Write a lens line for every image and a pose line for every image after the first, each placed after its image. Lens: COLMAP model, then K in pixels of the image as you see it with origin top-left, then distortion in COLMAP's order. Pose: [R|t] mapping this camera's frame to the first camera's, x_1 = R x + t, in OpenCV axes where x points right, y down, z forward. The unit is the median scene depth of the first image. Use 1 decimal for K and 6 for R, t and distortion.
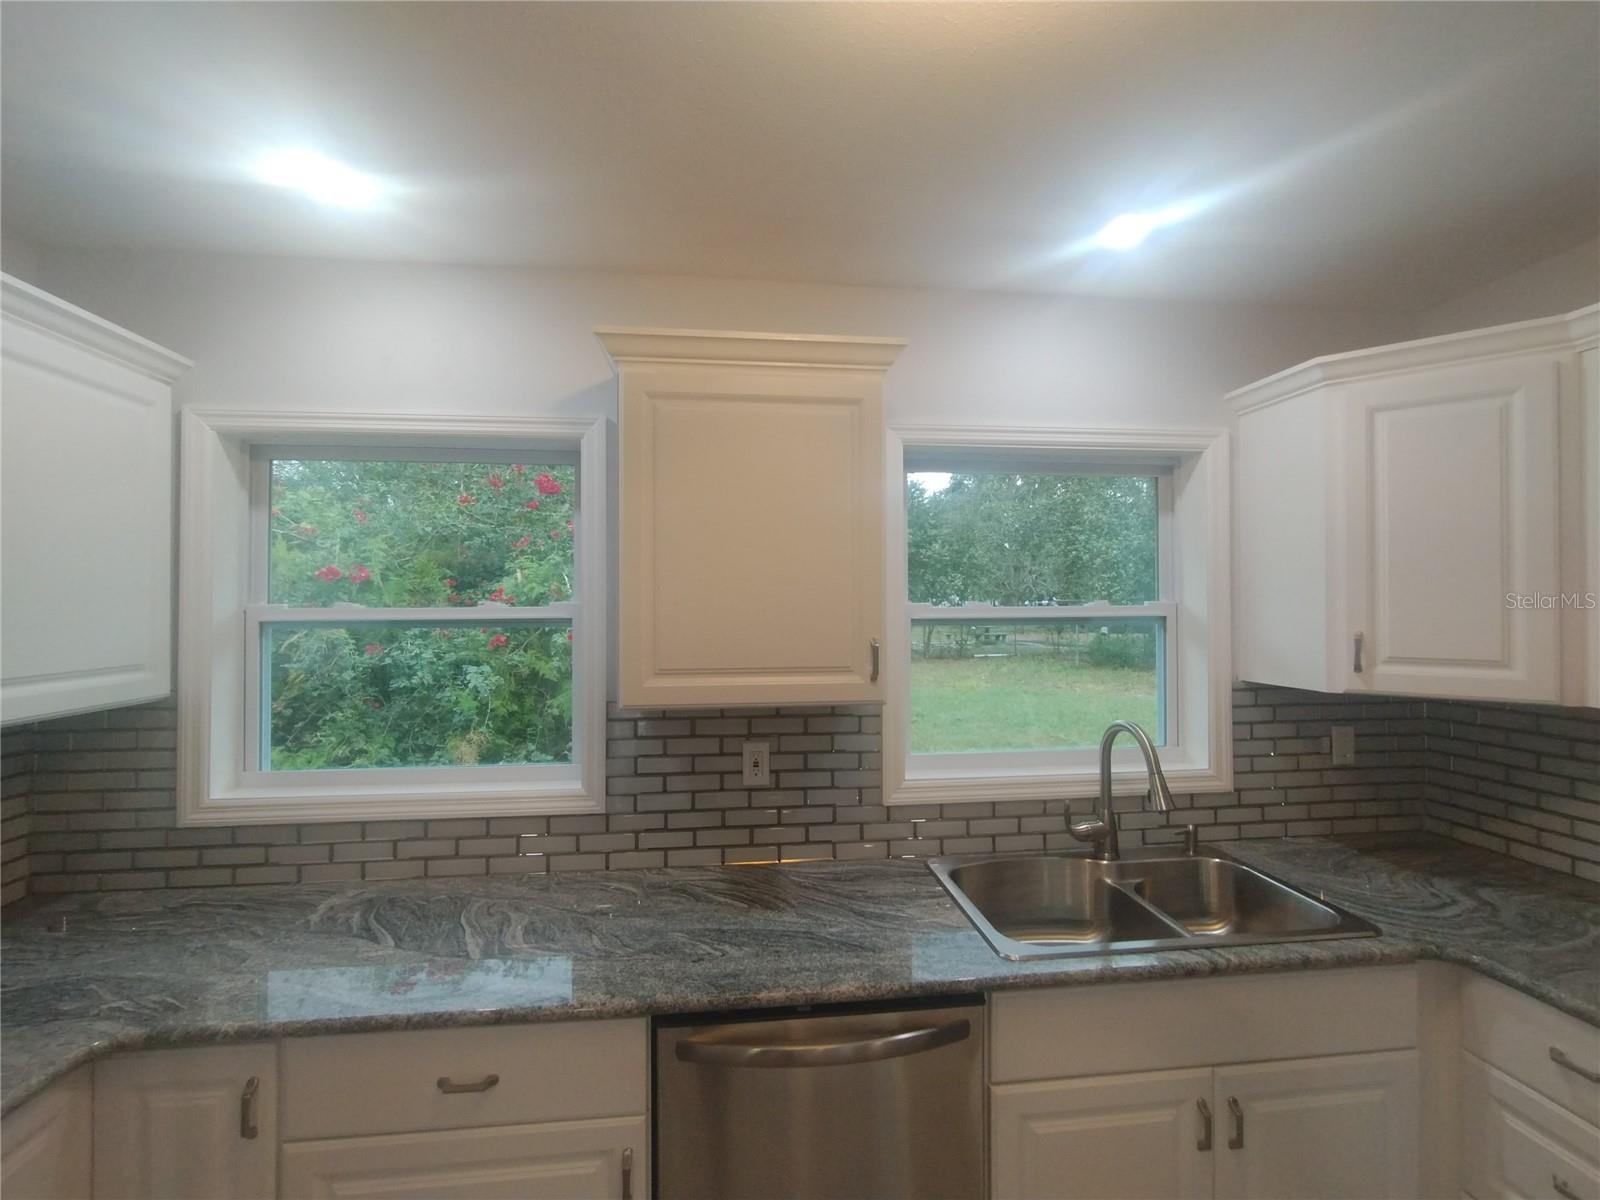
lens RADIAL K [[722.5, 0, 801.3], [0, 722.5, 598.3], [0, 0, 1]] dist [-0.010262, 0.000568]
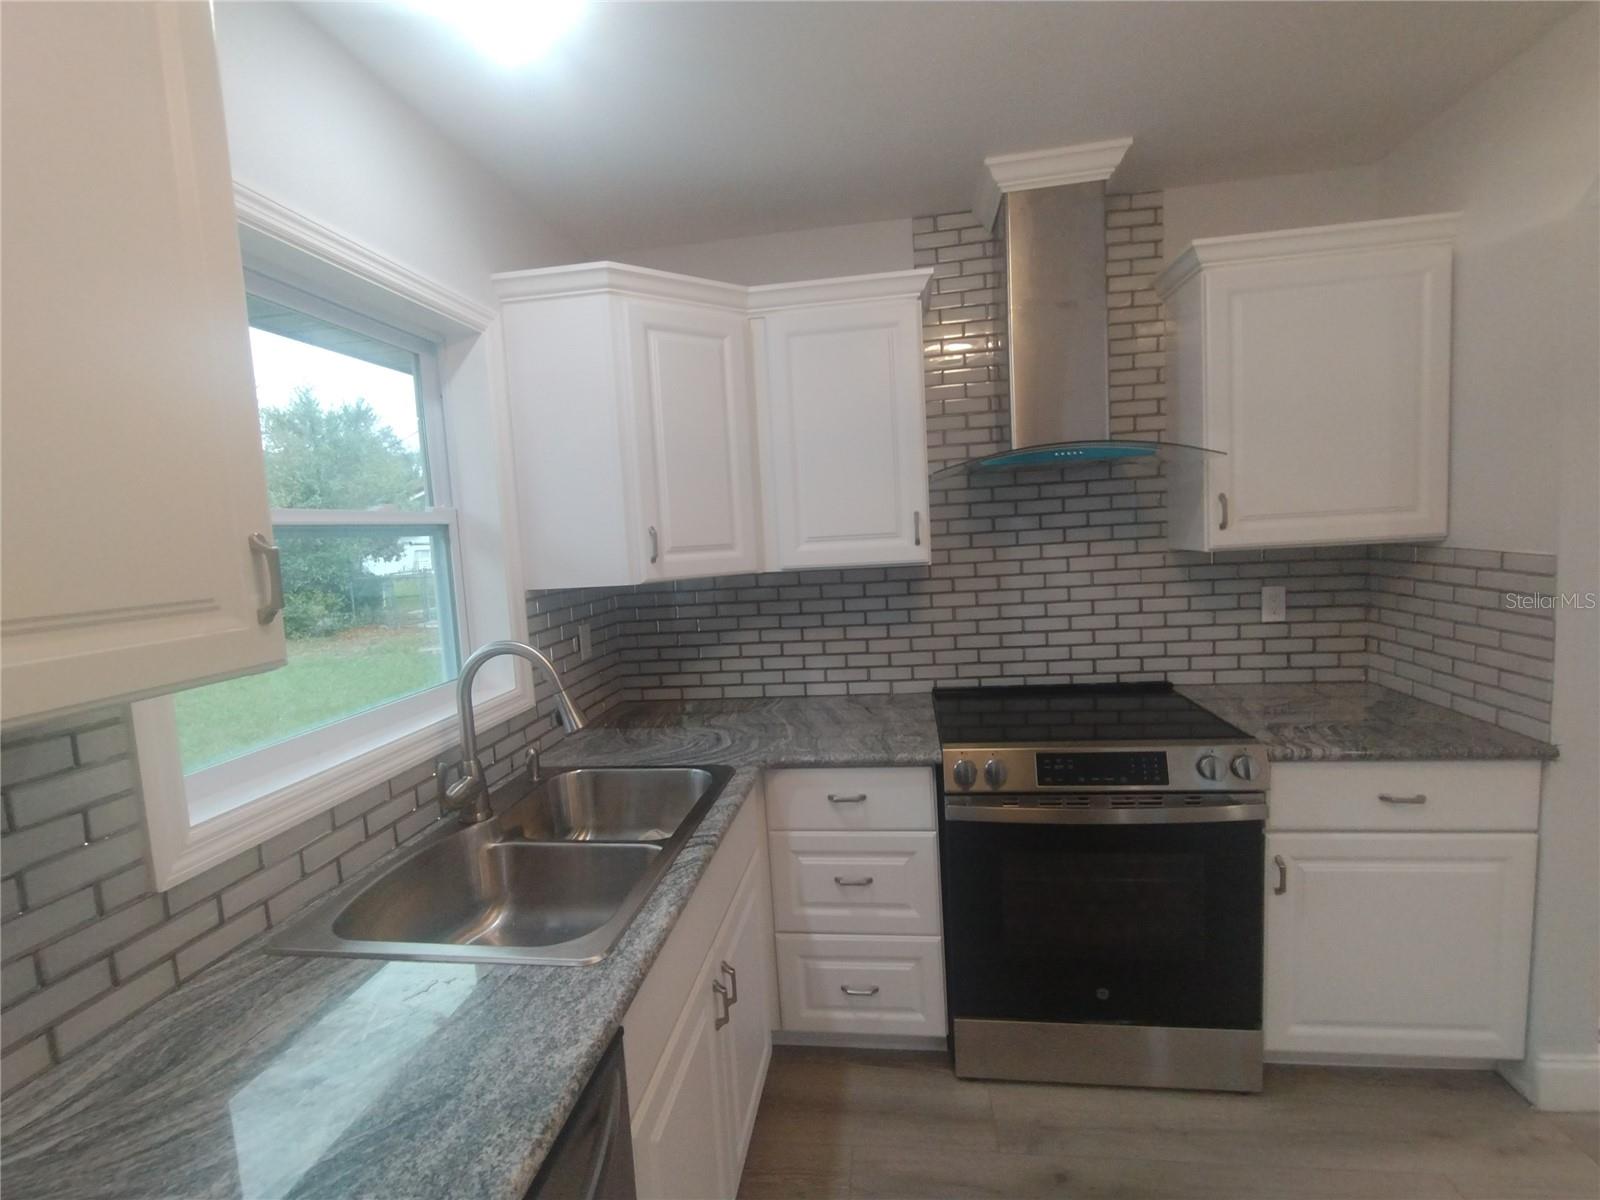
lens RADIAL K [[722.2, 0, 793.5], [0, 722.2, 598.2], [0, 0, 1]] dist [-0.004057, -0.000440]
pose [[0.257916, -0.099354, 0.961045, -0.239766], [0.044775, 0.994859, 0.090833, 0.059721], [-0.965129, 0.019604, 0.261039, 0.456203]]
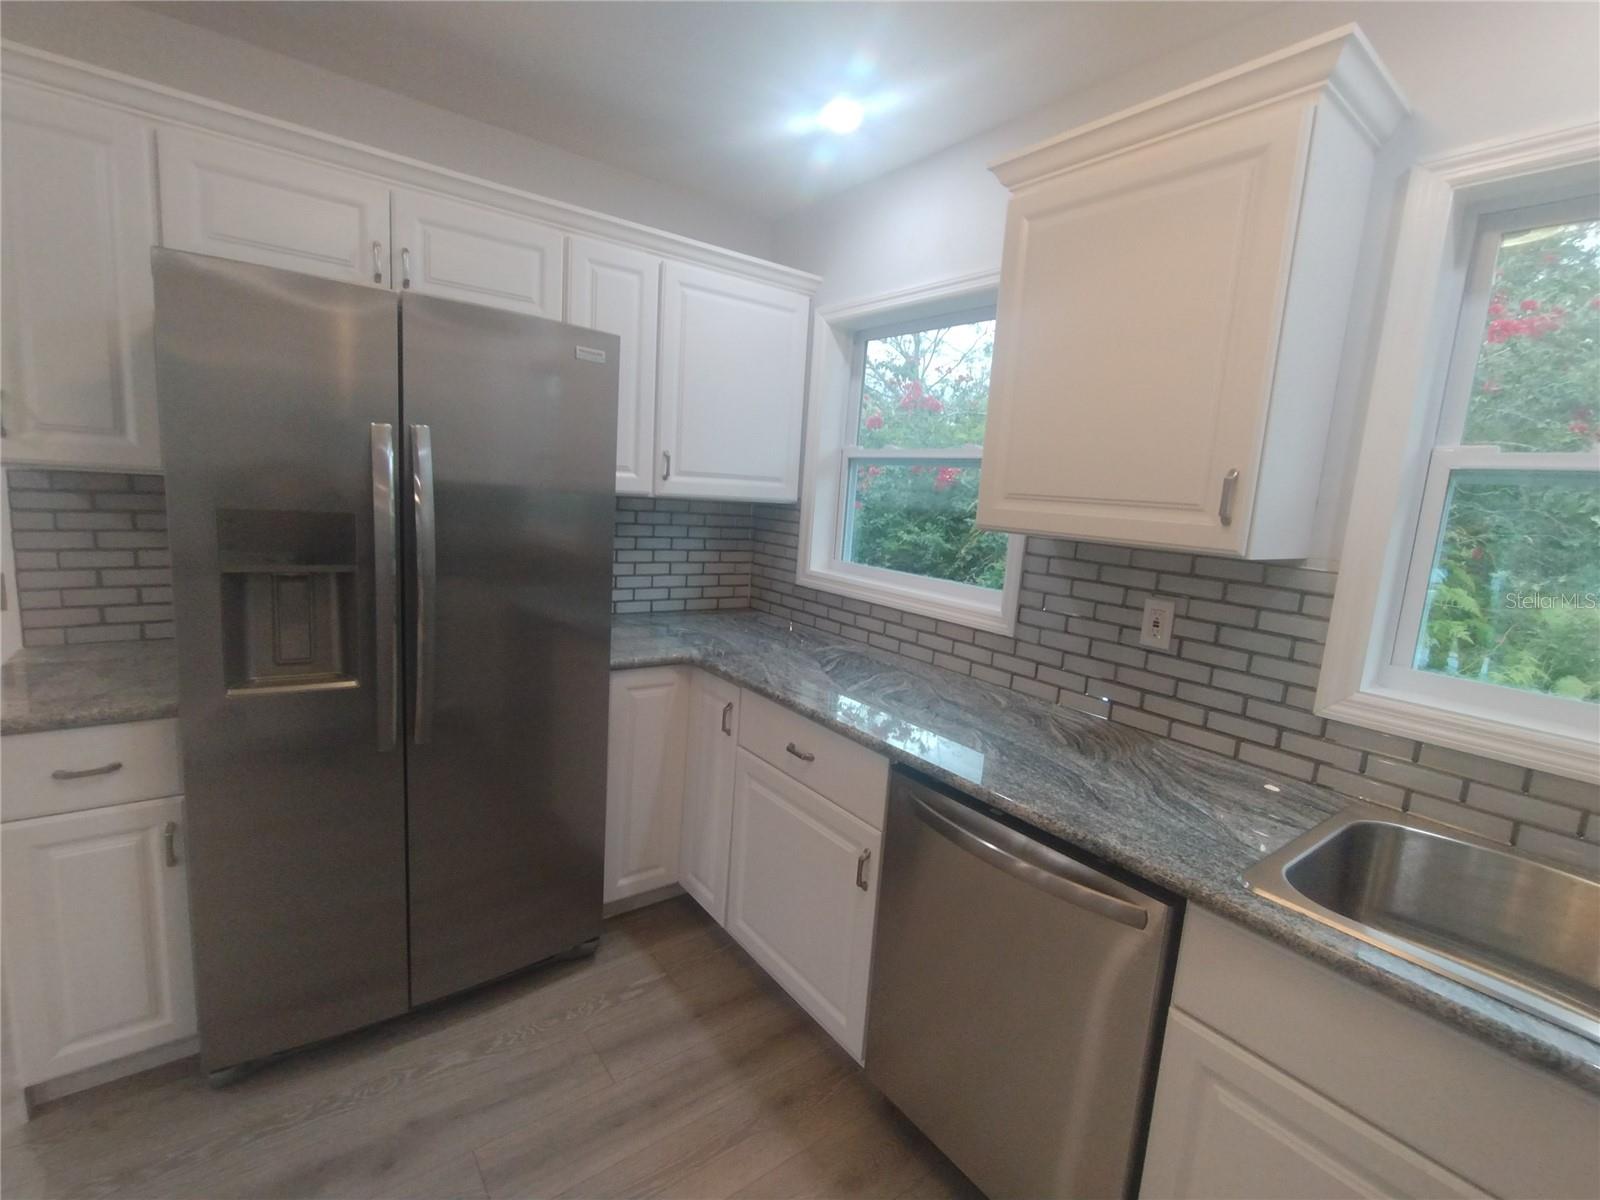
lens RADIAL K [[722.2, 0, 793.5], [0, 722.2, 598.2], [0, 0, 1]] dist [-0.004057, -0.000440]
pose [[0.499243, 0.170057, -0.849610, 0.477410], [-0.059447, 0.984963, 0.162218, 0.081302], [0.864420, -0.030480, 0.501845, 0.165357]]
